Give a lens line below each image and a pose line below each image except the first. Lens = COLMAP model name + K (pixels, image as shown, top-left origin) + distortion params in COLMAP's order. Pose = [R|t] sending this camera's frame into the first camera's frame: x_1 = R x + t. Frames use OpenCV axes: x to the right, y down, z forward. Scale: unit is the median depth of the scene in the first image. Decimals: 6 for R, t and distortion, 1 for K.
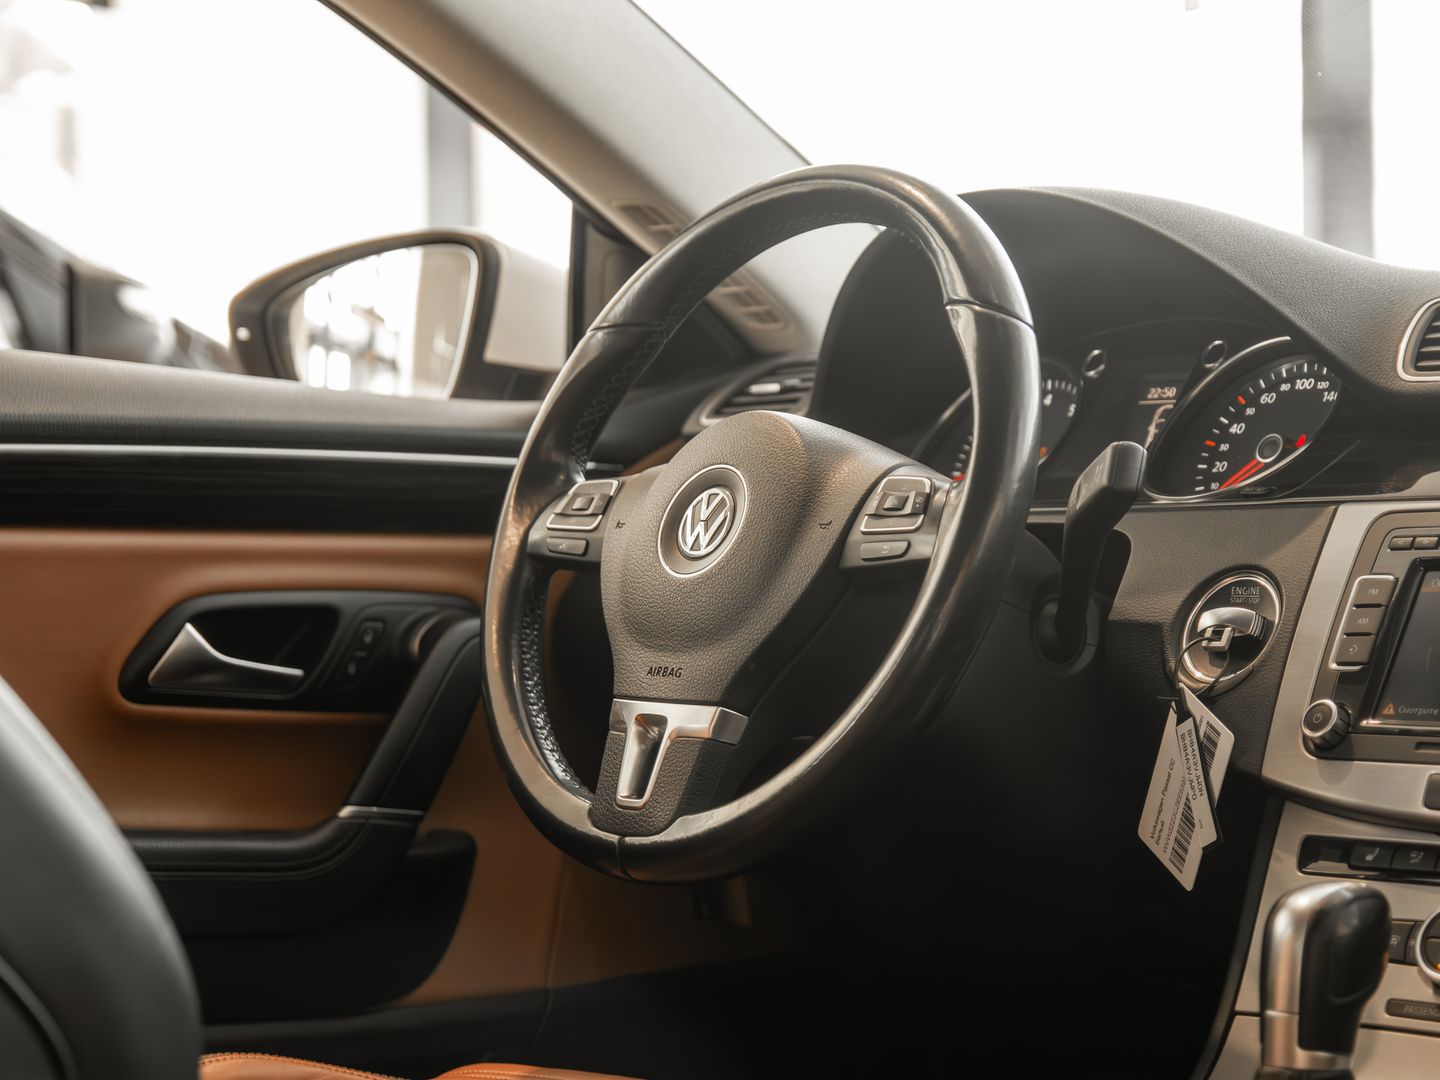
lens RADIAL K [[3288.6, 0, 720.2], [0, 3288.6, 545.7], [0, 0, 1]] dist [0.119789, 0.574583]
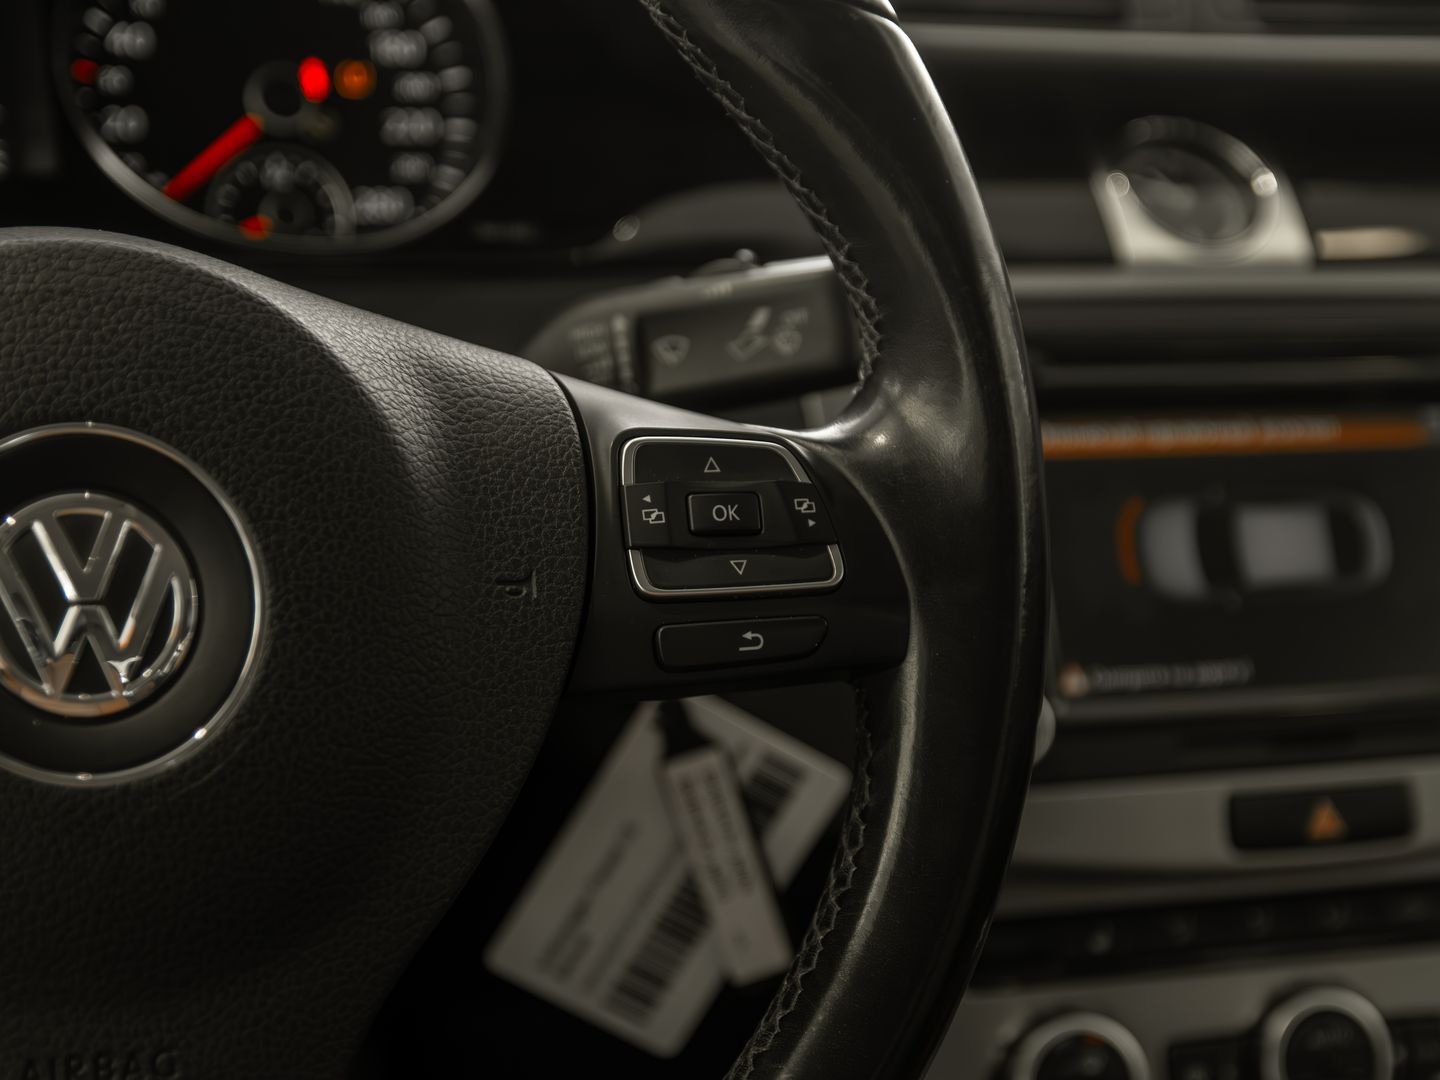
lens RADIAL K [[2961.8, 0, 720.0], [0, 2961.8, 540.0], [0, 0, 1]] dist [0.041117, 0.411310]
pose [[0.340201, -0.239660, 0.909300, -0.265098], [-0.078293, 0.956401, 0.281366, -0.107308], [-0.937088, -0.166913, 0.306605, 0.856885]]
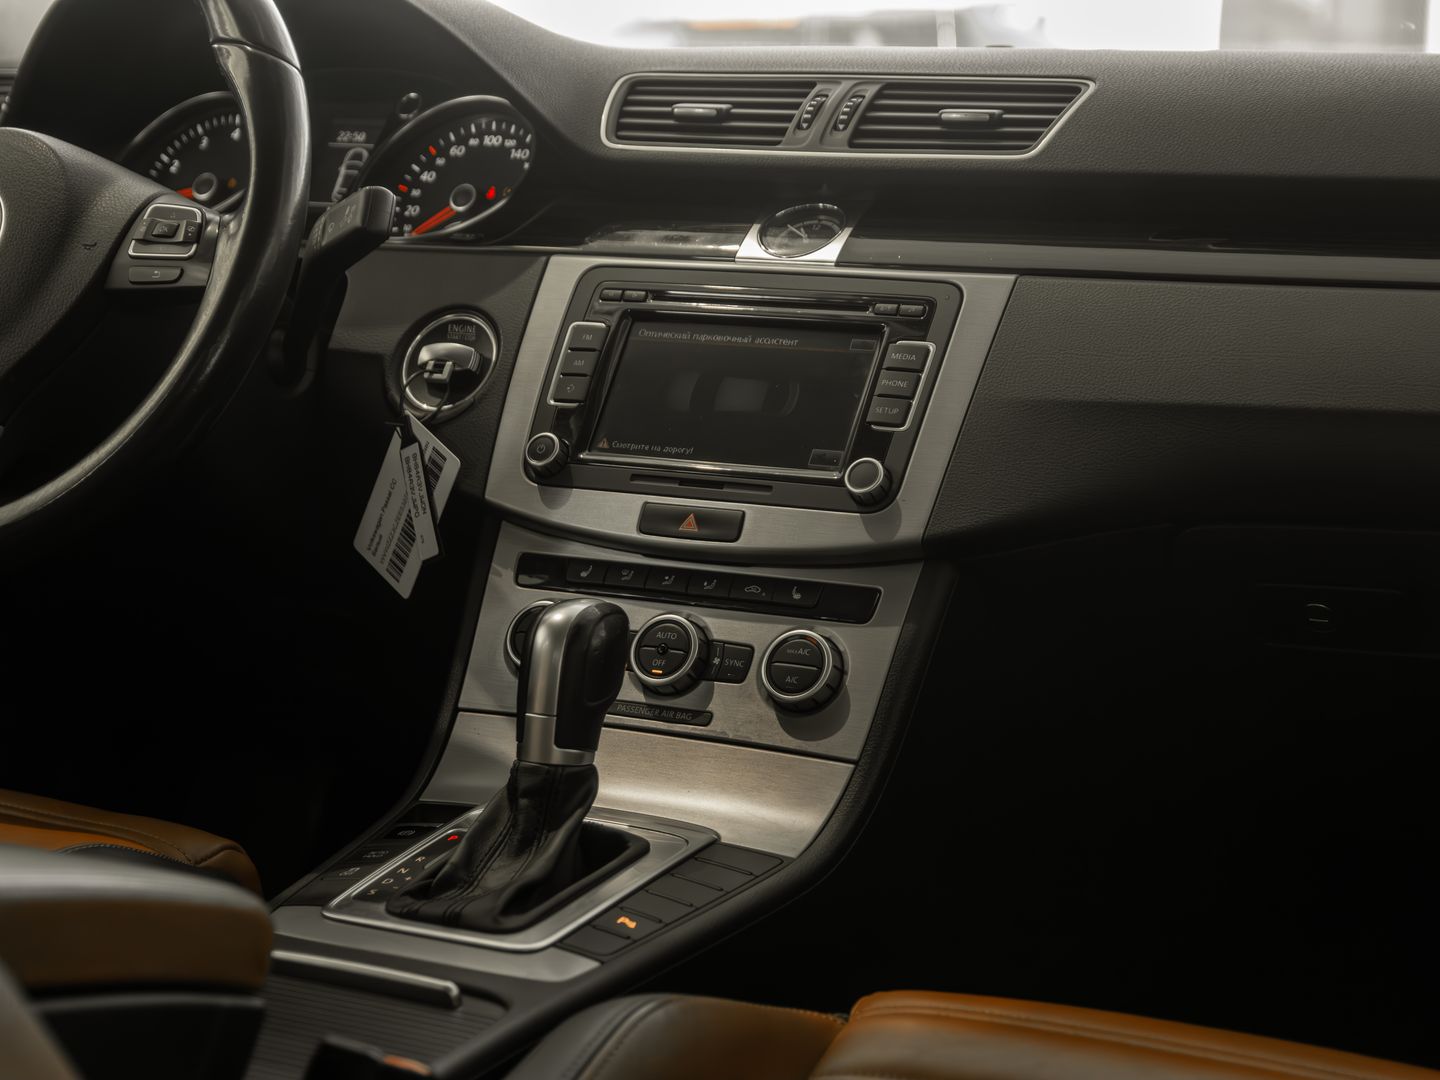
lens RADIAL K [[2887.4, 0, 720.0], [0, 2887.4, 540.0], [0, 0, 1]] dist [0.069035, 0.089844]
pose [[0.931741, 0.023072, 0.362389, -0.110505], [-0.059102, 0.994308, 0.088653, -0.006969], [-0.358281, -0.104019, 0.927801, 0.066211]]
